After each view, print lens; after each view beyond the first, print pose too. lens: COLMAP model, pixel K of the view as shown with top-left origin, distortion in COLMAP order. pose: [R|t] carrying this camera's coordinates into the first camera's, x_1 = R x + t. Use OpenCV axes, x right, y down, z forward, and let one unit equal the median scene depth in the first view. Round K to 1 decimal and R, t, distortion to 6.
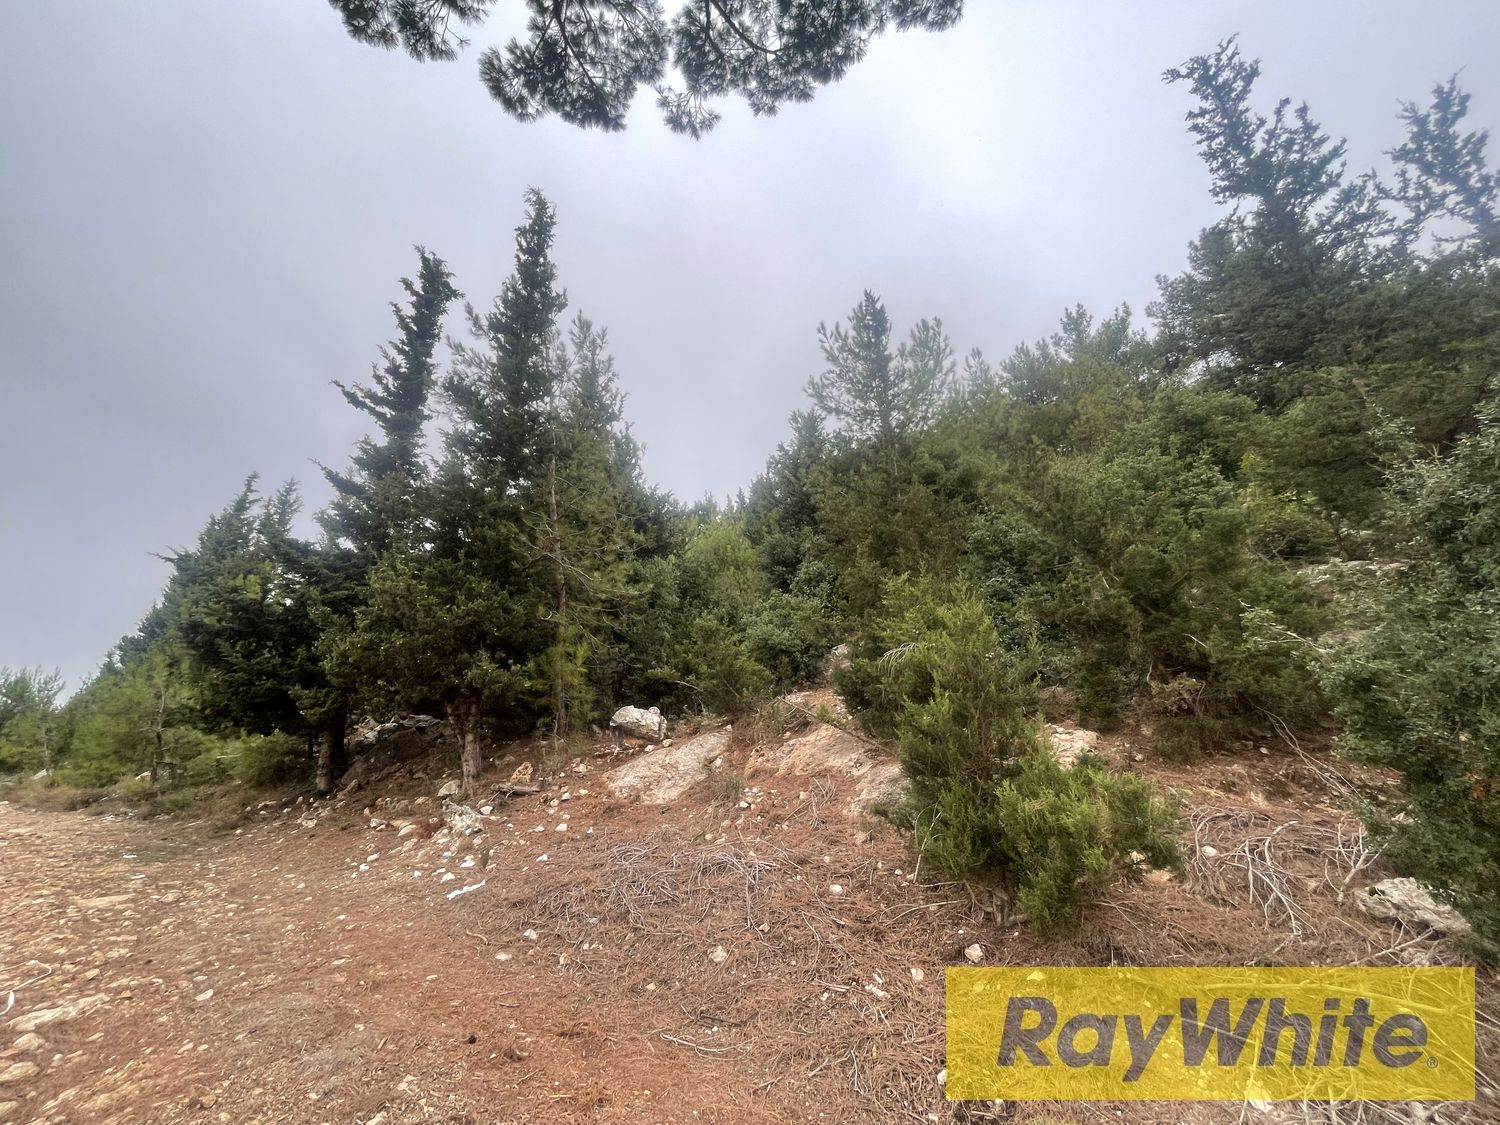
lens RADIAL K [[606.3, 0, 750.4], [0, 606.3, 559.1], [0, 0, 1]] dist [-0.000495, -0.000250]
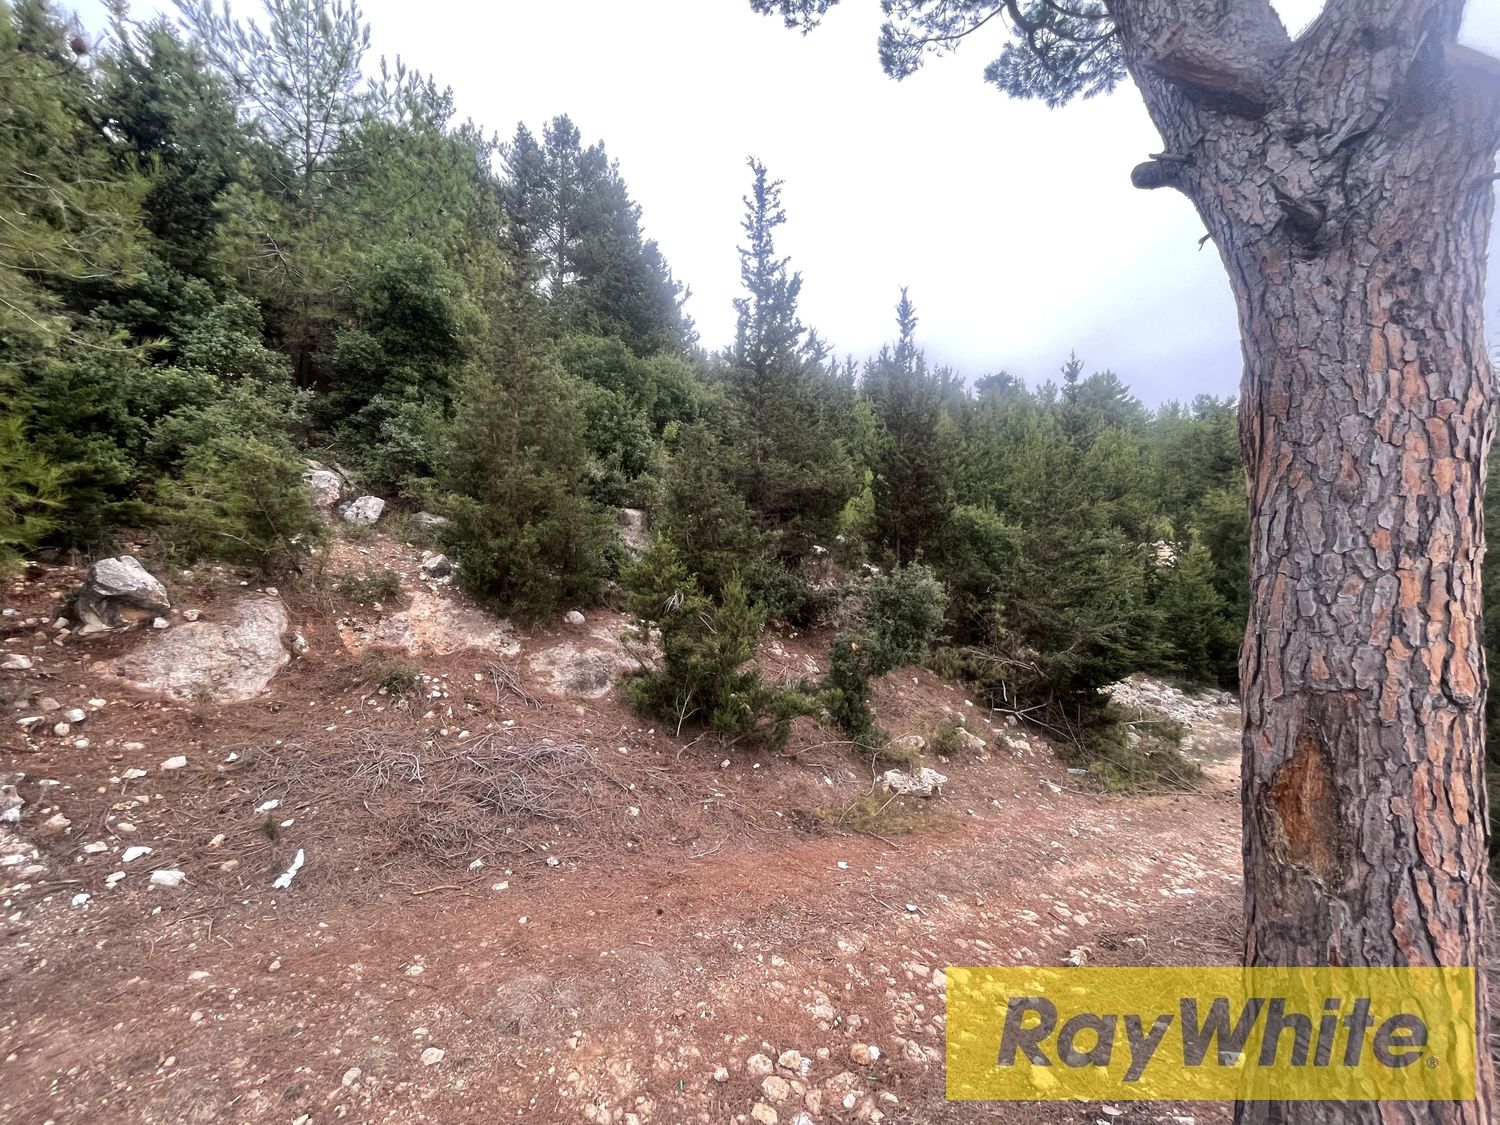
lens RADIAL K [[606.3, 0, 751.5], [0, 606.3, 562.9], [0, 0, 1]] dist [-0.000495, -0.000250]
pose [[0.293681, 0.036468, 0.955208, -0.484654], [-0.388844, 0.917418, 0.084526, -0.053876], [-0.873242, -0.396250, 0.283609, 0.188604]]
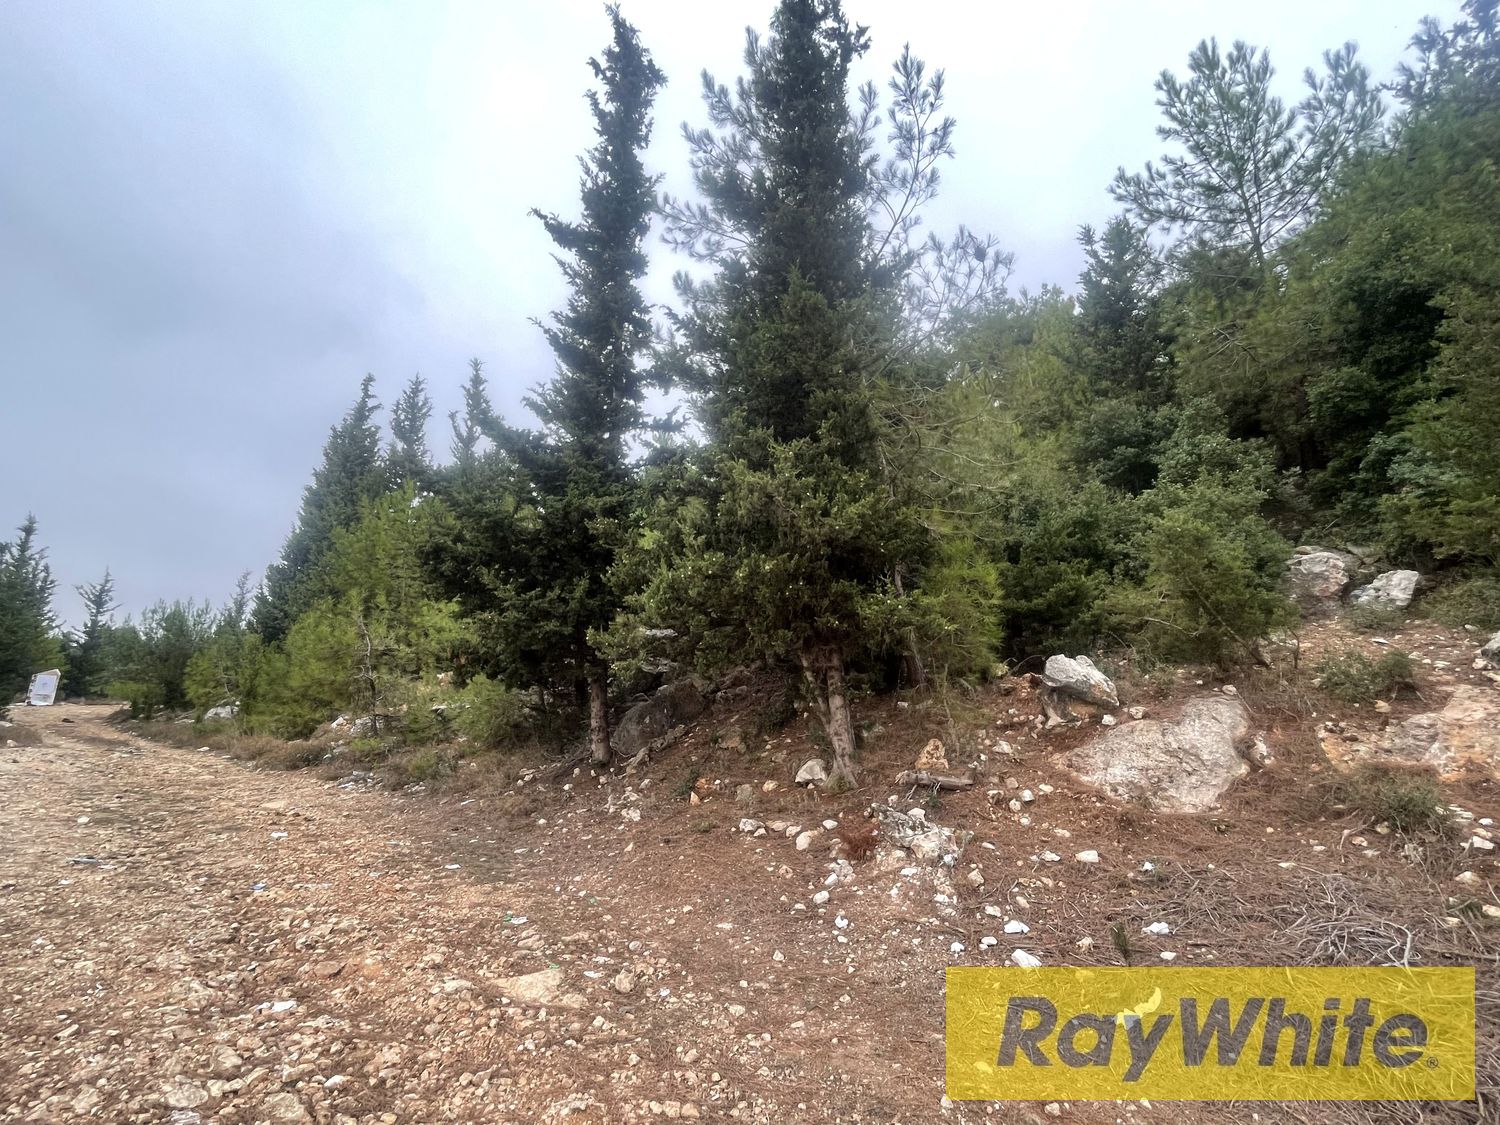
lens RADIAL K [[704.2, 0, 751.6], [0, 704.2, 559.3], [0, 0, 1]] dist [0.001661, -0.000806]
pose [[0.986998, -0.019959, -0.159488, -0.323852], [0.041406, 0.990344, 0.132307, 0.019503], [0.155307, -0.137190, 0.978294, 0.172037]]
